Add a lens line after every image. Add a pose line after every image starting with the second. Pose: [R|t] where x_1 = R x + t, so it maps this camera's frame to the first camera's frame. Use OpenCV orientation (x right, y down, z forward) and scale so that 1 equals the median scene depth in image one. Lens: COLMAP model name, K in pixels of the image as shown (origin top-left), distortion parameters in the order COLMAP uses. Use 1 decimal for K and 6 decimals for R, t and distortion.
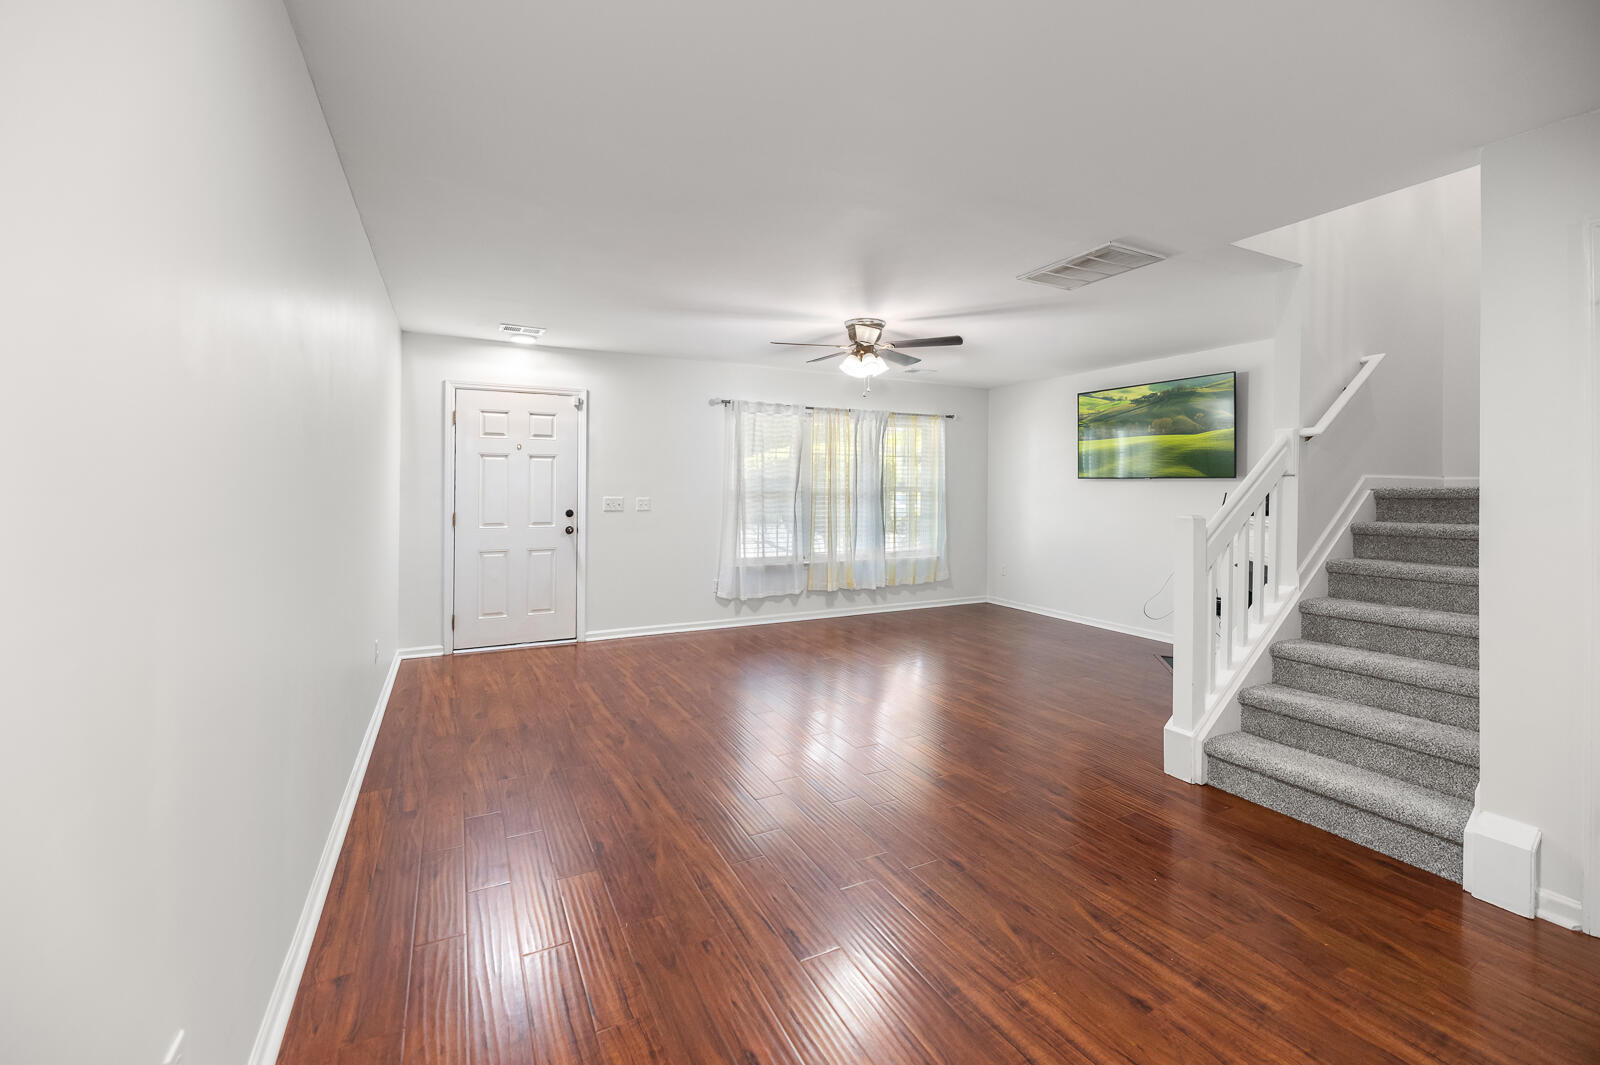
lens RADIAL K [[657.7, 0, 793.6], [0, 657.7, 477.8], [0, 0, 1]] dist [-0.000454, -0.000256]
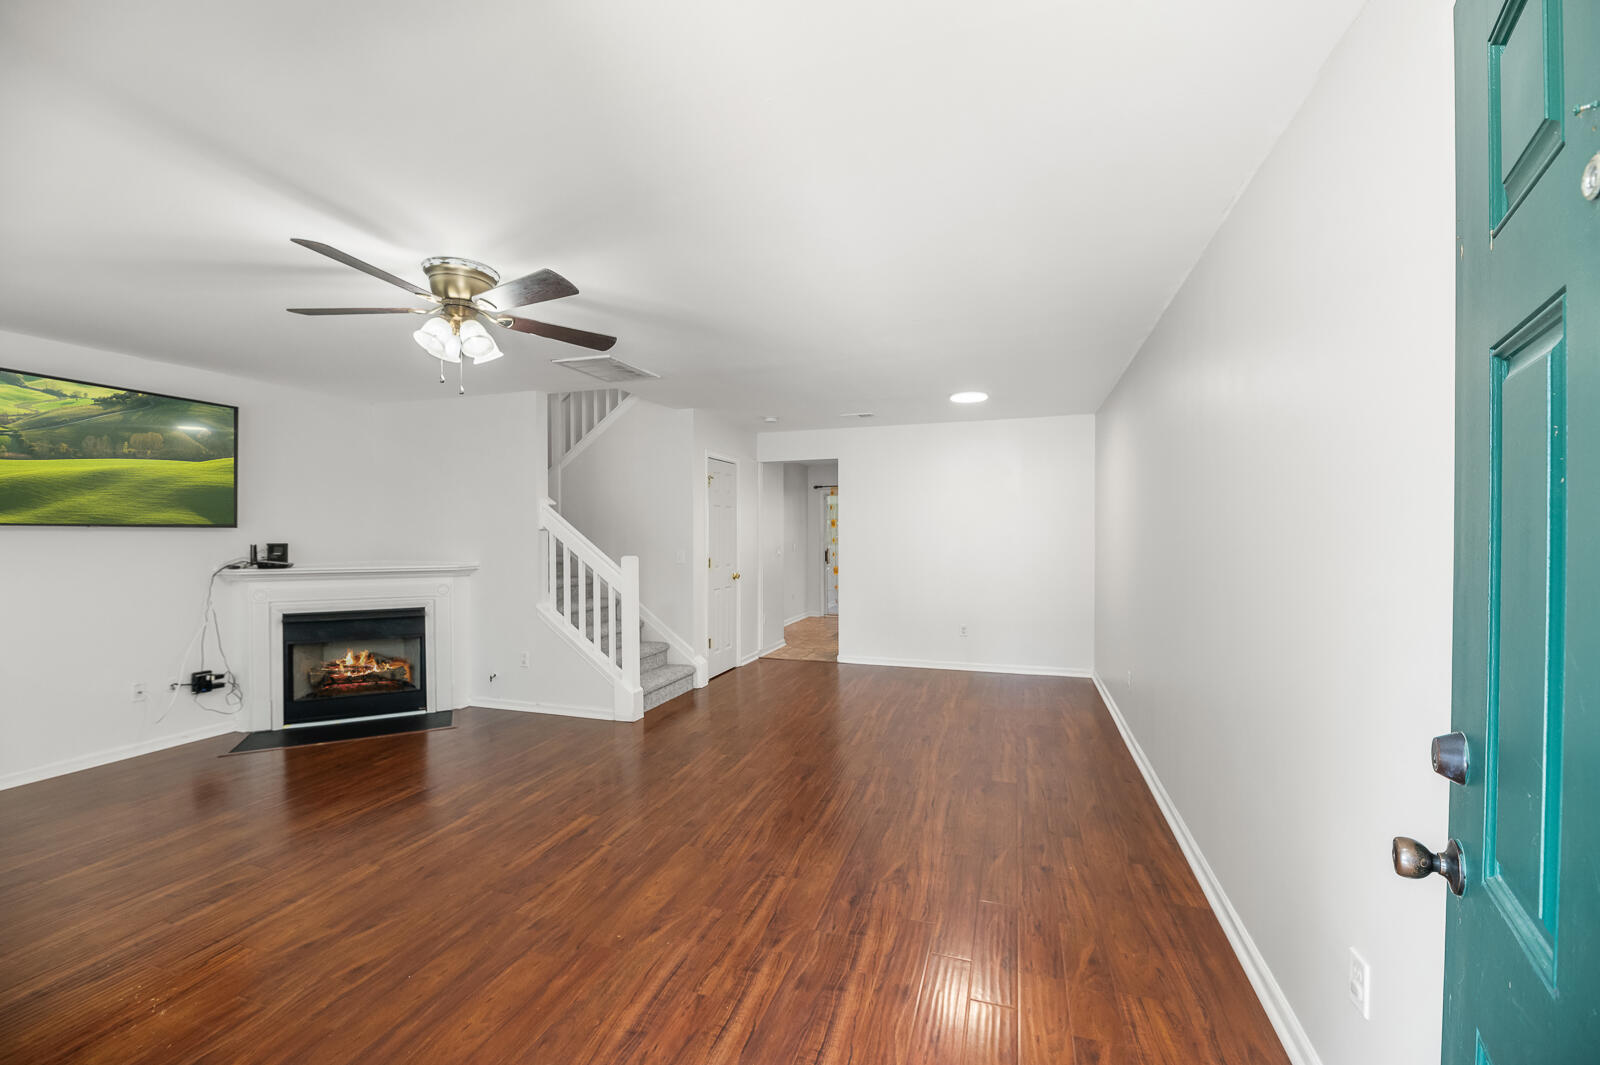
lens RADIAL K [[647.8, 0, 800.0], [0, 647.8, 532.5], [0, 0, 1]] dist [0.000017, -0.000744]
pose [[-0.700442, -0.005036, 0.713691, -0.442193], [-0.012722, 0.999904, -0.005430, 0.001902], [-0.713596, -0.012883, -0.700439, 0.988662]]
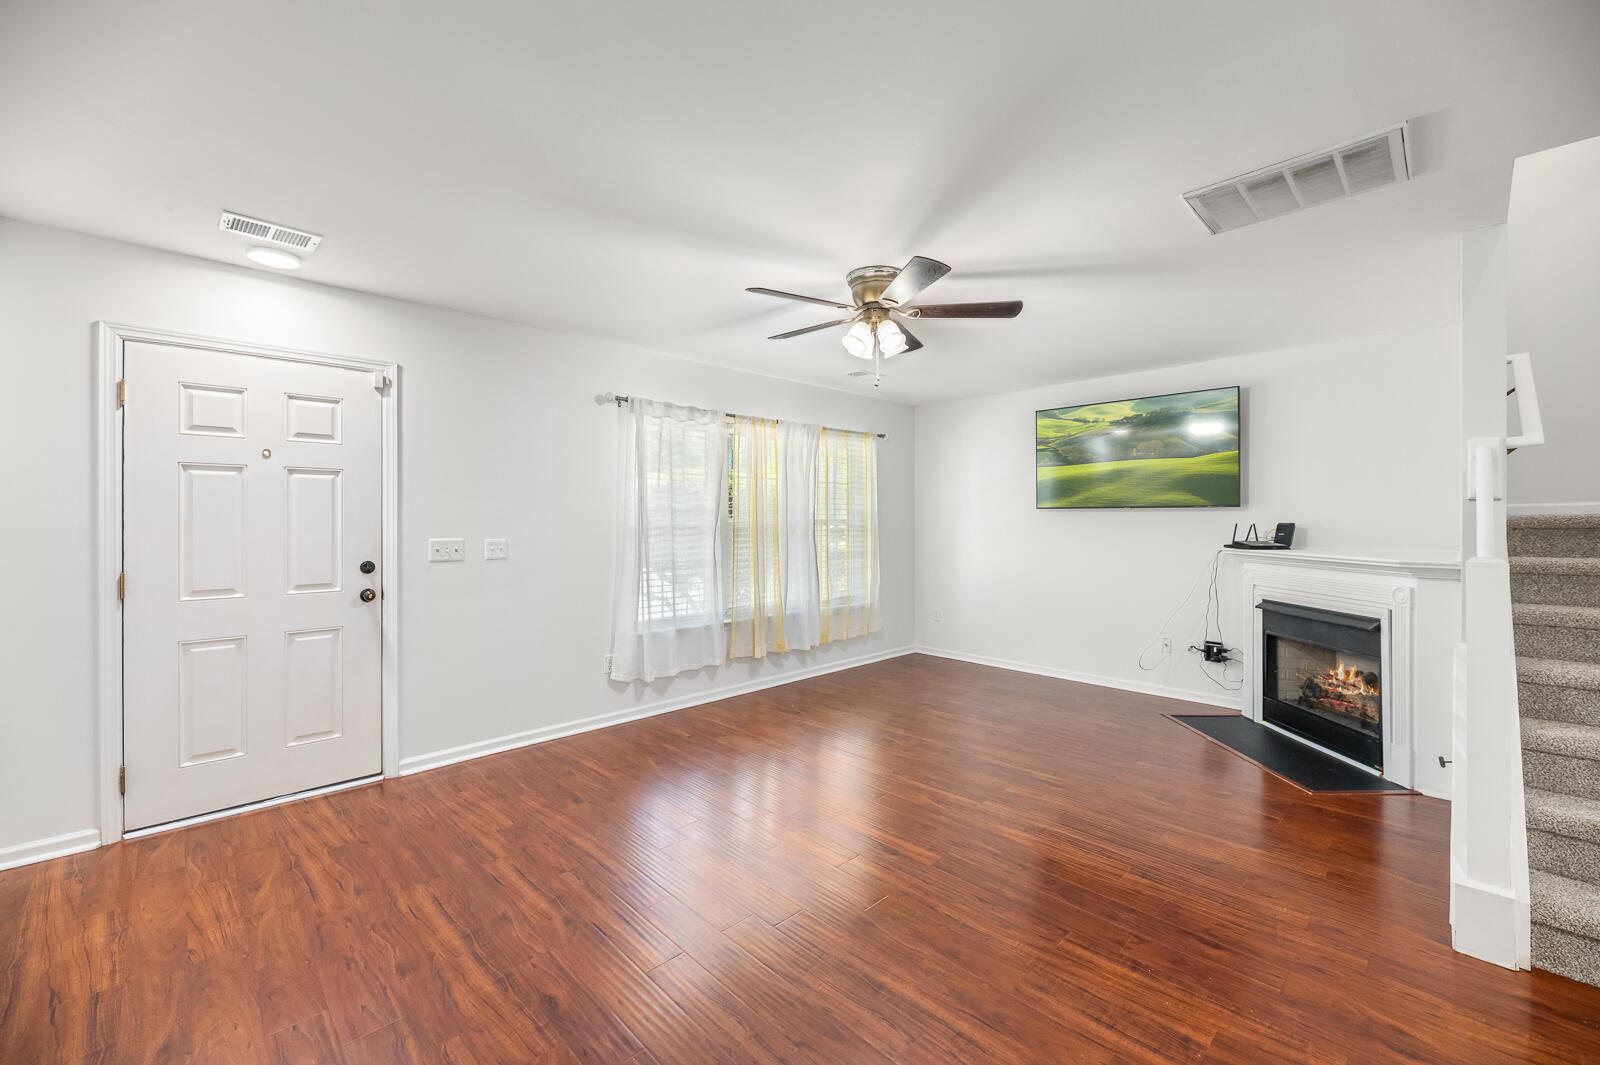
lens RADIAL K [[645.1, 0, 801.9], [0, 645.1, 516.2], [0, 0, 1]] dist [-0.000270, -0.003809]
pose [[0.955778, -0.005377, 0.294039, -0.134364], [0.003289, 0.999966, 0.007595, 0.004330], [-0.294070, -0.006292, 0.955763, 0.321790]]
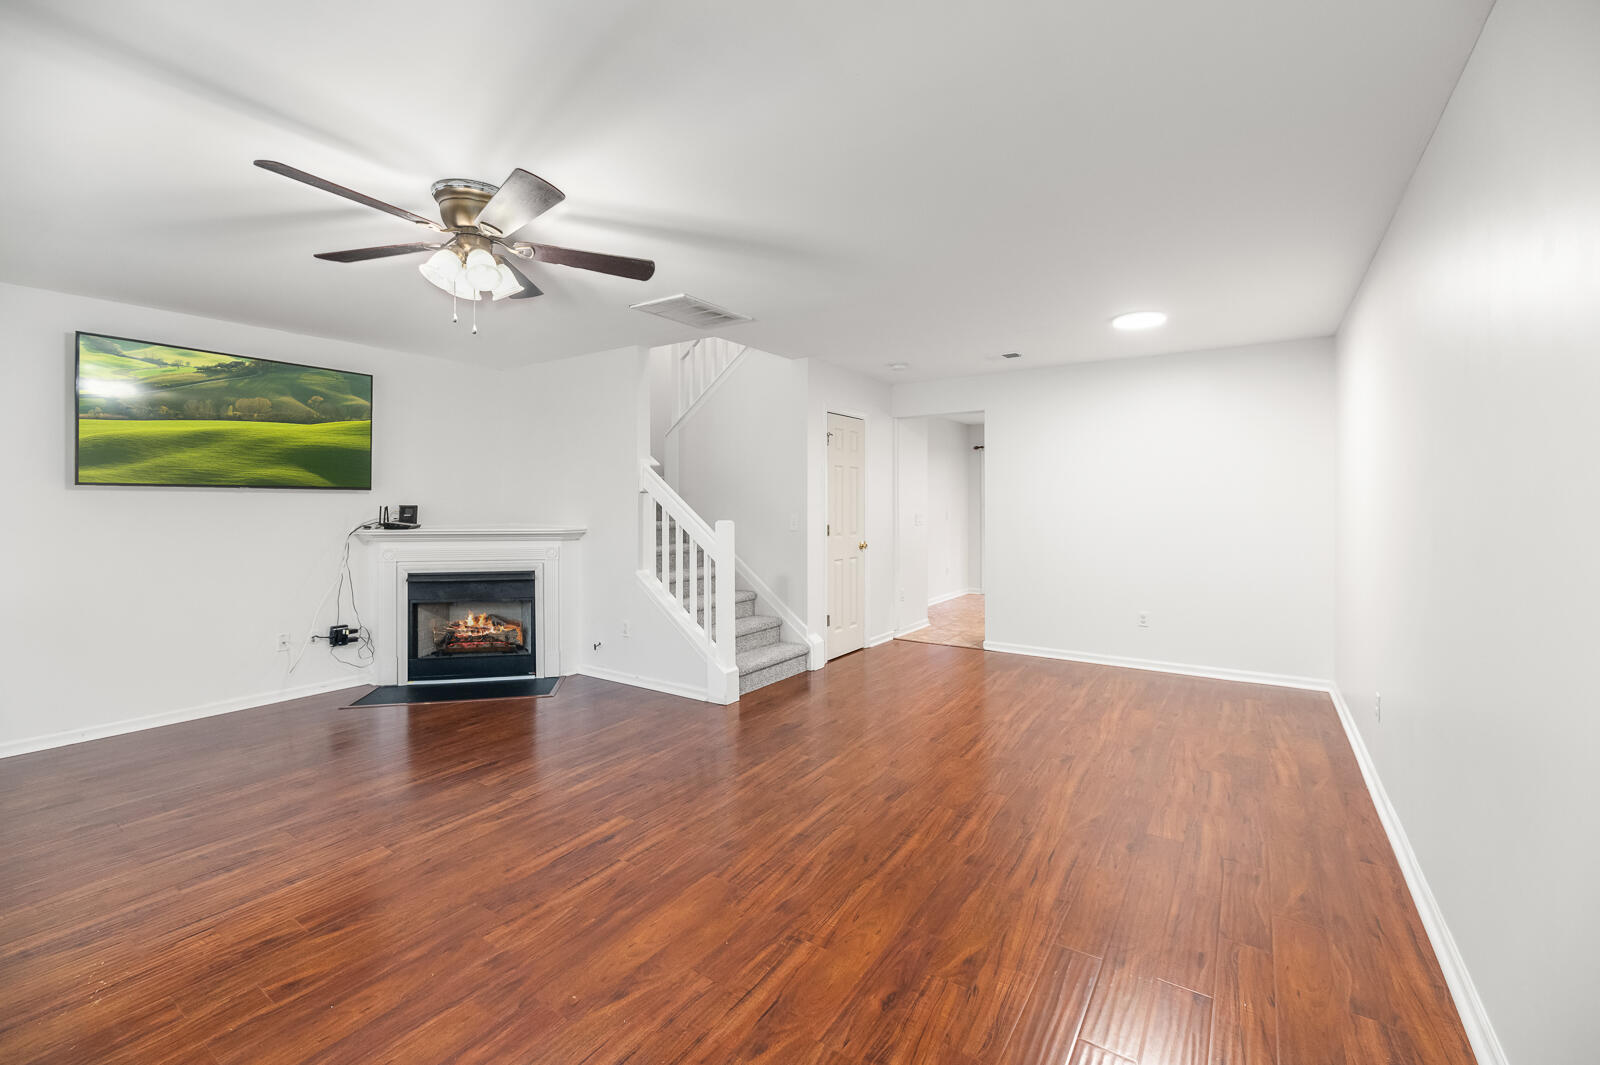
lens RADIAL K [[666.3, 0, 809.8], [0, 666.3, 502.8], [0, 0, 1]] dist [-0.000589, -0.000974]
pose [[-0.488265, -0.007205, 0.872666, -0.416447], [-0.015416, 0.999881, -0.000370, 0.008464], [-0.872559, -0.013633, -0.488318, 0.848495]]
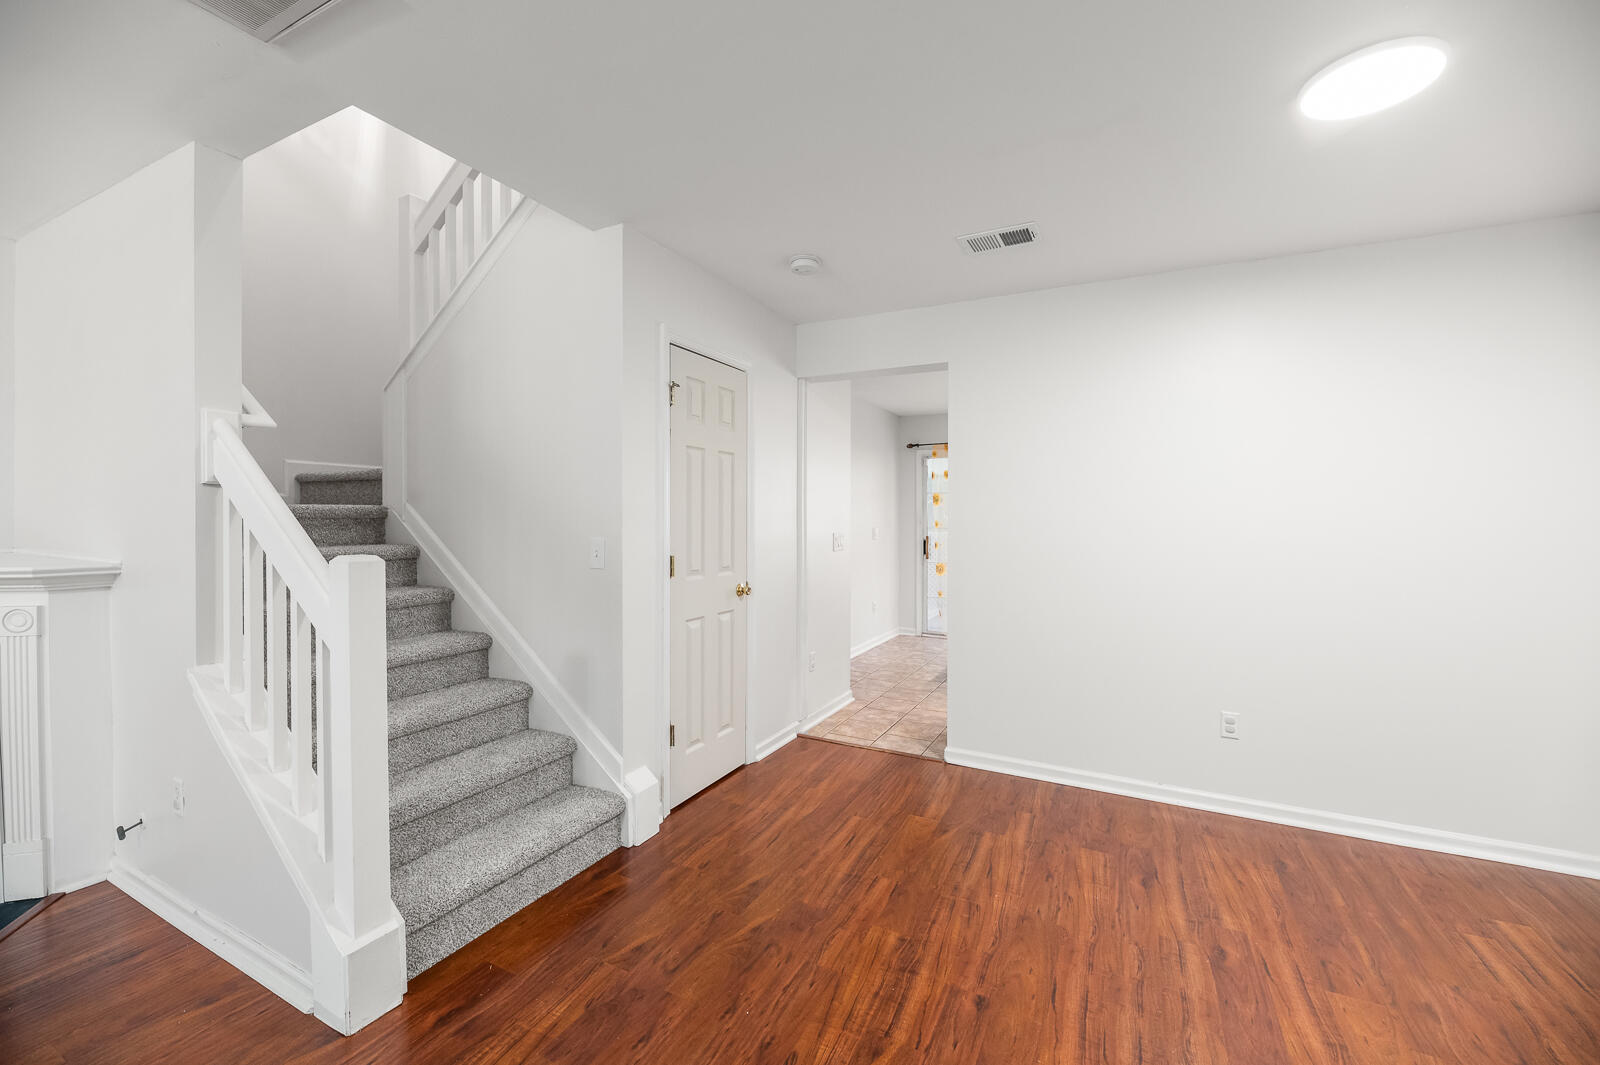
lens RADIAL K [[645.1, 0, 801.9], [0, 645.1, 516.2], [0, 0, 1]] dist [-0.000270, -0.003809]
pose [[-0.585774, -0.011953, 0.810387, -0.040648], [-0.025251, 0.999675, -0.003508, 0.008248], [-0.810081, -0.022518, -0.585885, 0.559141]]
